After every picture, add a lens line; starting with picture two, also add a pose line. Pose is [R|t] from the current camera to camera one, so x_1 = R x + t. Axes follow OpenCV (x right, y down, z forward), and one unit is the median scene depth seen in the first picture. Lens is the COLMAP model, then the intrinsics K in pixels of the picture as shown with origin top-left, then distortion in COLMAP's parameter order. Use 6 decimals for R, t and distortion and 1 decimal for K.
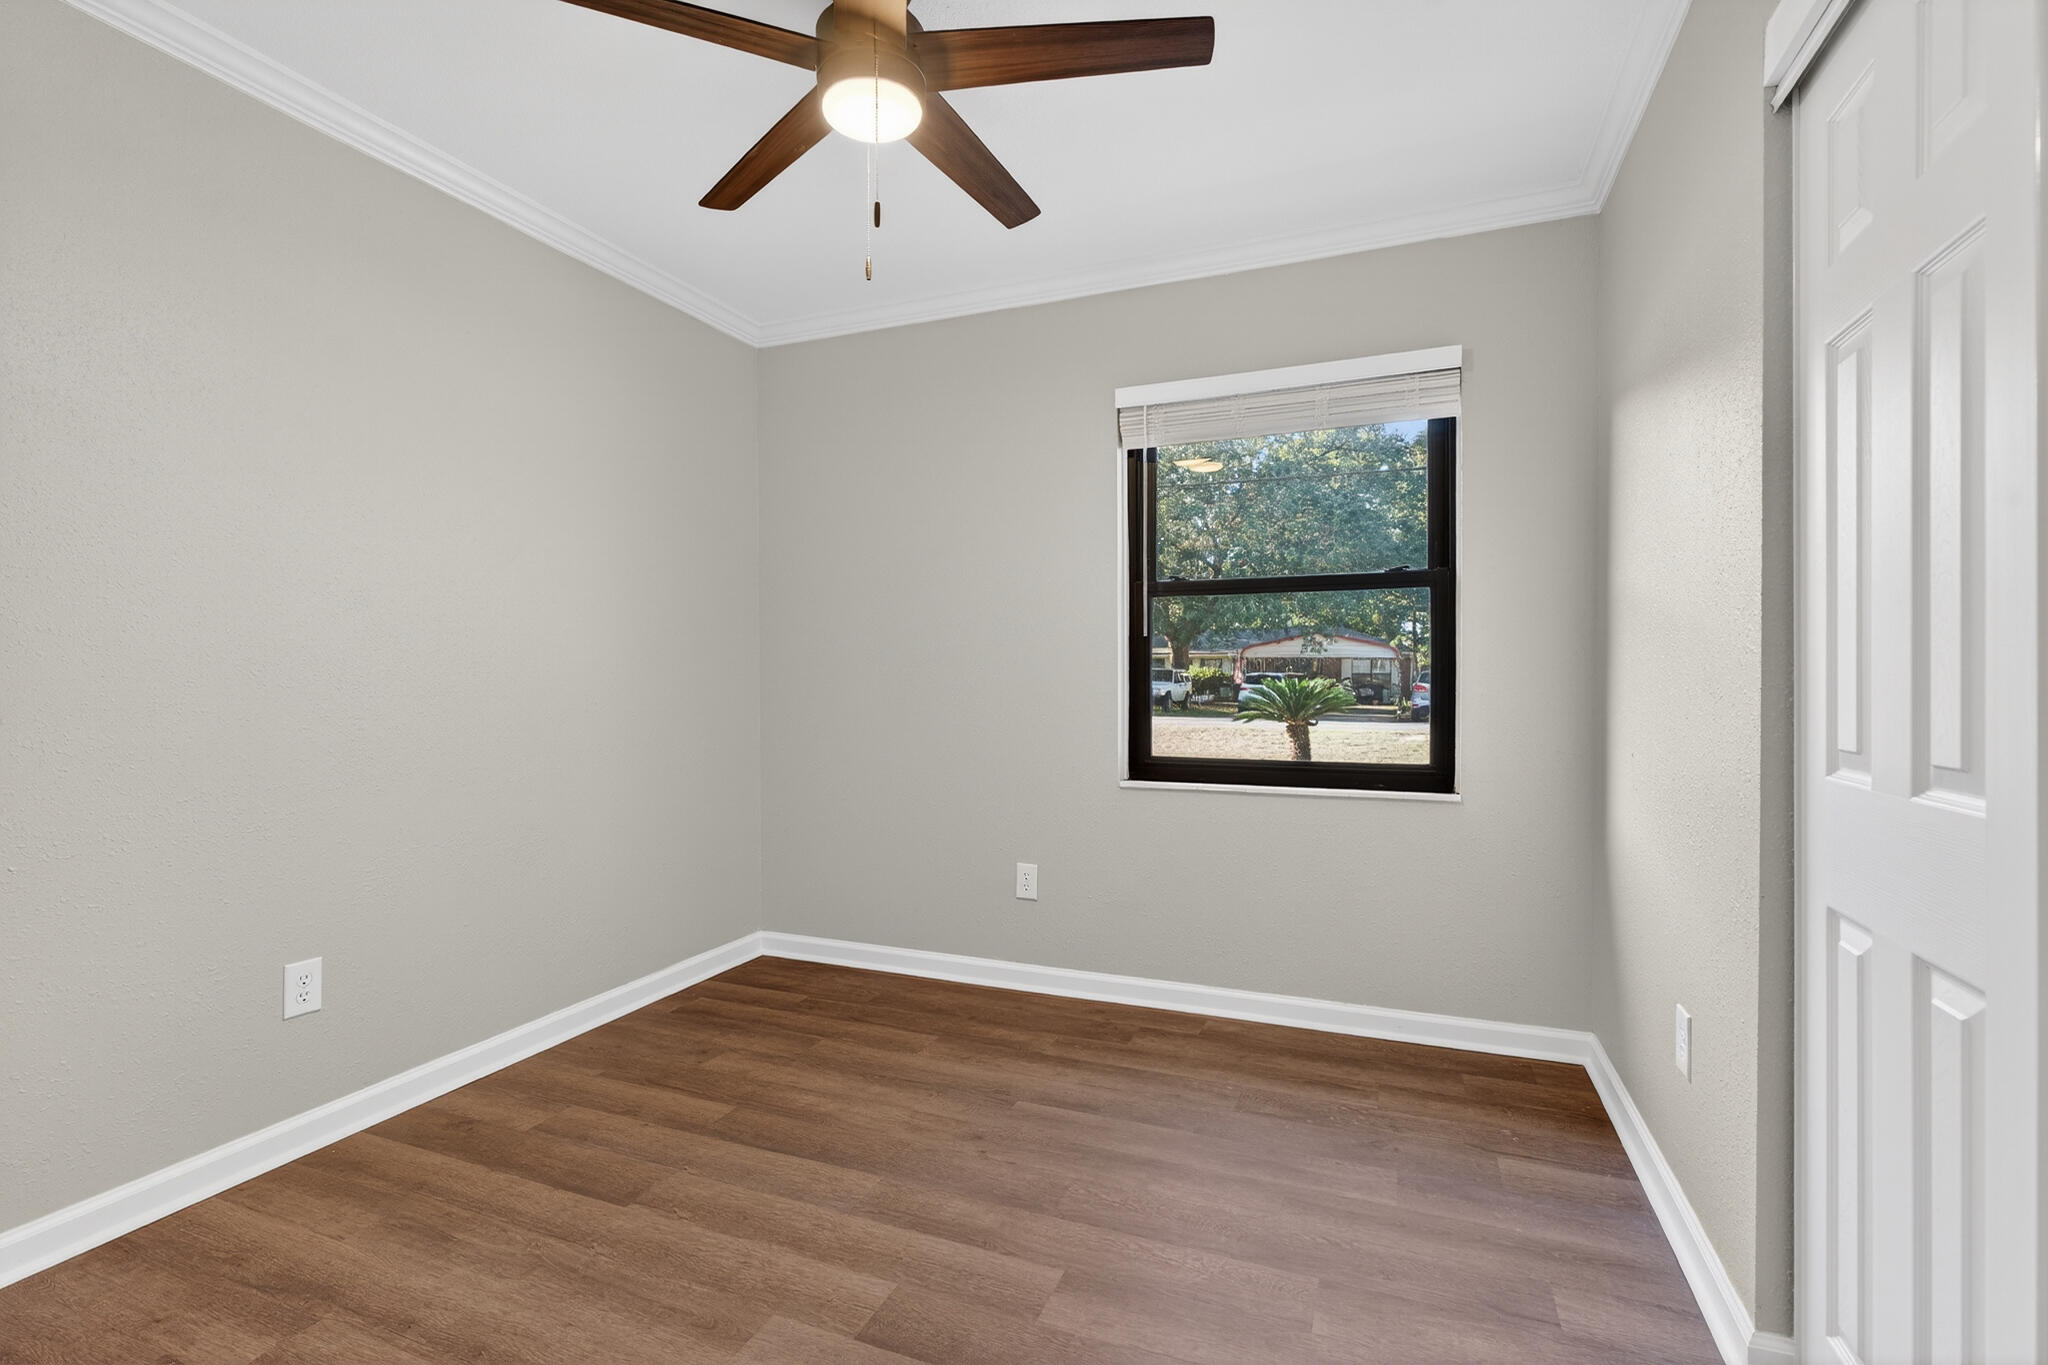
lens RADIAL K [[920.4, 0, 1030.2], [0, 920.4, 690.5], [0, 0, 1]] dist [-0.006773, 0.000513]
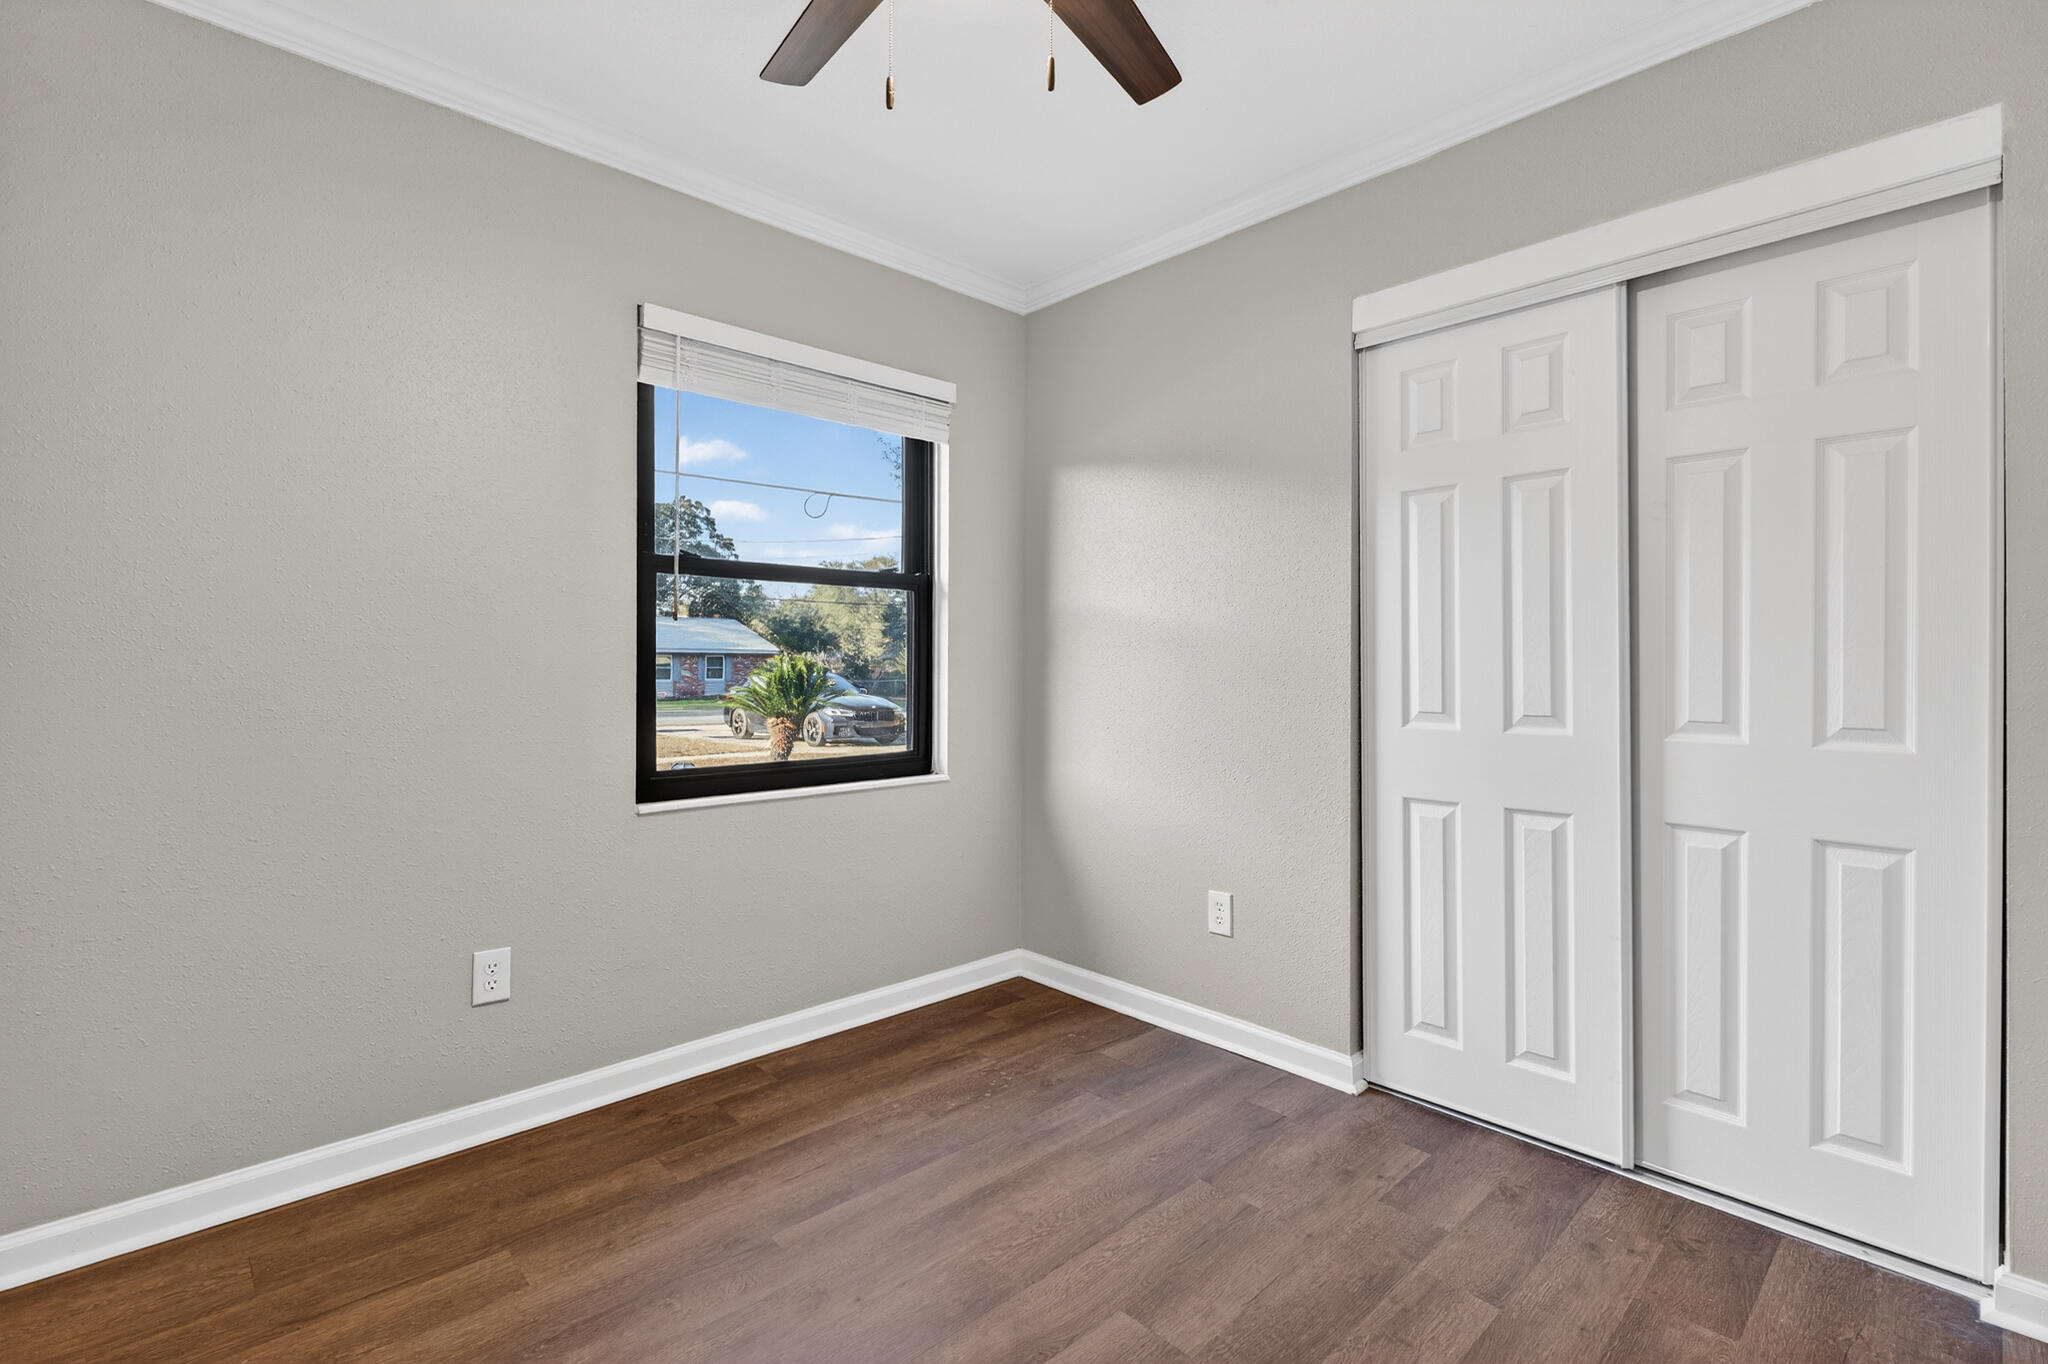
lens RADIAL K [[920.4, 0, 1022.8], [0, 920.4, 674.2], [0, 0, 1]] dist [-0.006773, 0.000513]
pose [[0.421402, -0.003464, 0.906868, -0.558242], [0.010627, 0.999943, -0.001119, -0.010516], [-0.906812, 0.010109, 0.421414, 0.452659]]
